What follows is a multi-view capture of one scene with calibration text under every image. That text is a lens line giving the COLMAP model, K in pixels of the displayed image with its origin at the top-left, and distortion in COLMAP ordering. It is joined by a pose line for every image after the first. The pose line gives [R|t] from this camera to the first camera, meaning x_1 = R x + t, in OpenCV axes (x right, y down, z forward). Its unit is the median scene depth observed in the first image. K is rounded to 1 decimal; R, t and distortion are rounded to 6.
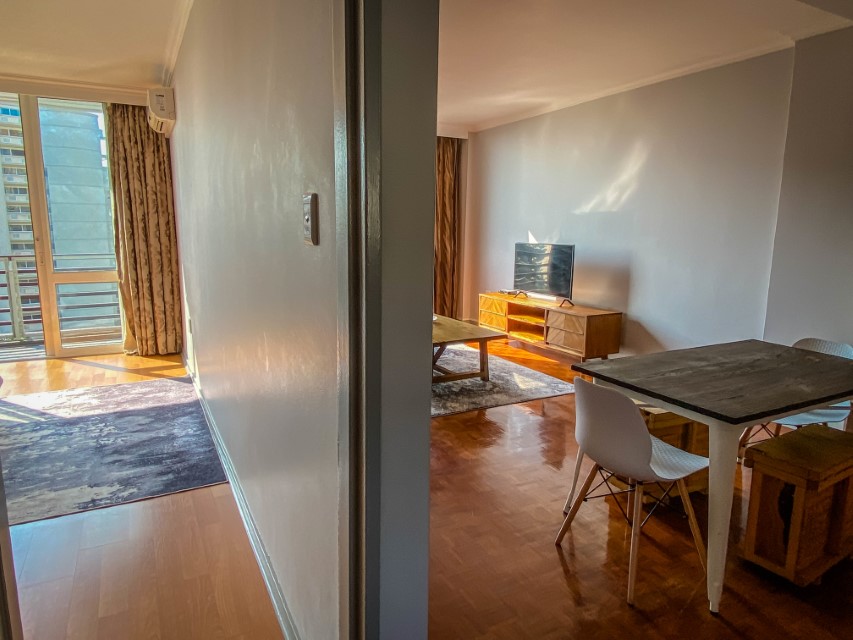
lens RADIAL K [[533.3, 0, 426.5], [0, 533.3, 320.0], [0, 0, 1]] dist [0.005691, 0.000401]
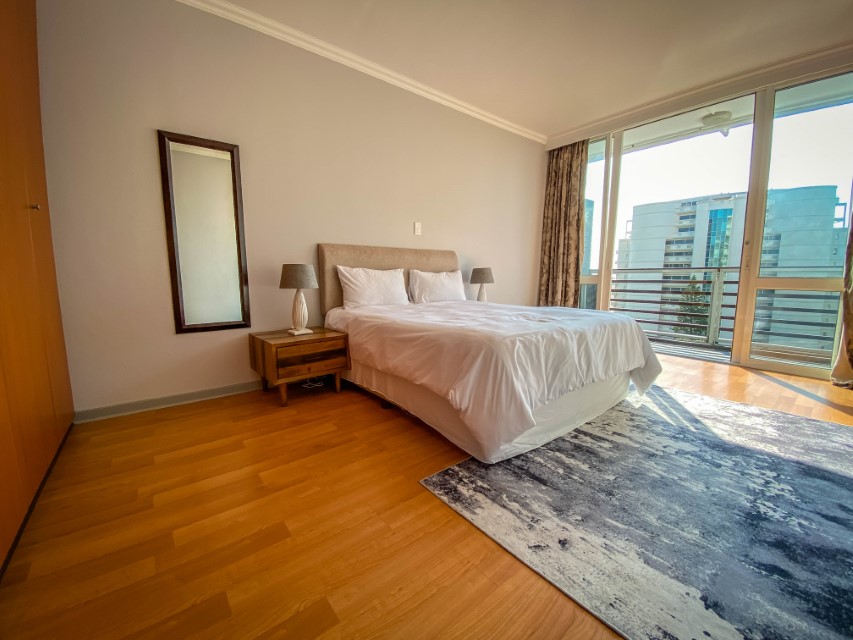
lens RADIAL K [[345.7, 0, 426.5], [0, 345.7, 320.0], [0, 0, 1]] dist [0.000383, -0.012216]
pose [[0.170786, 0.117055, -0.978330, -0.290151], [-0.175646, 0.980631, 0.086668, 0.050864], [0.969526, 0.157038, 0.188038, 0.475491]]
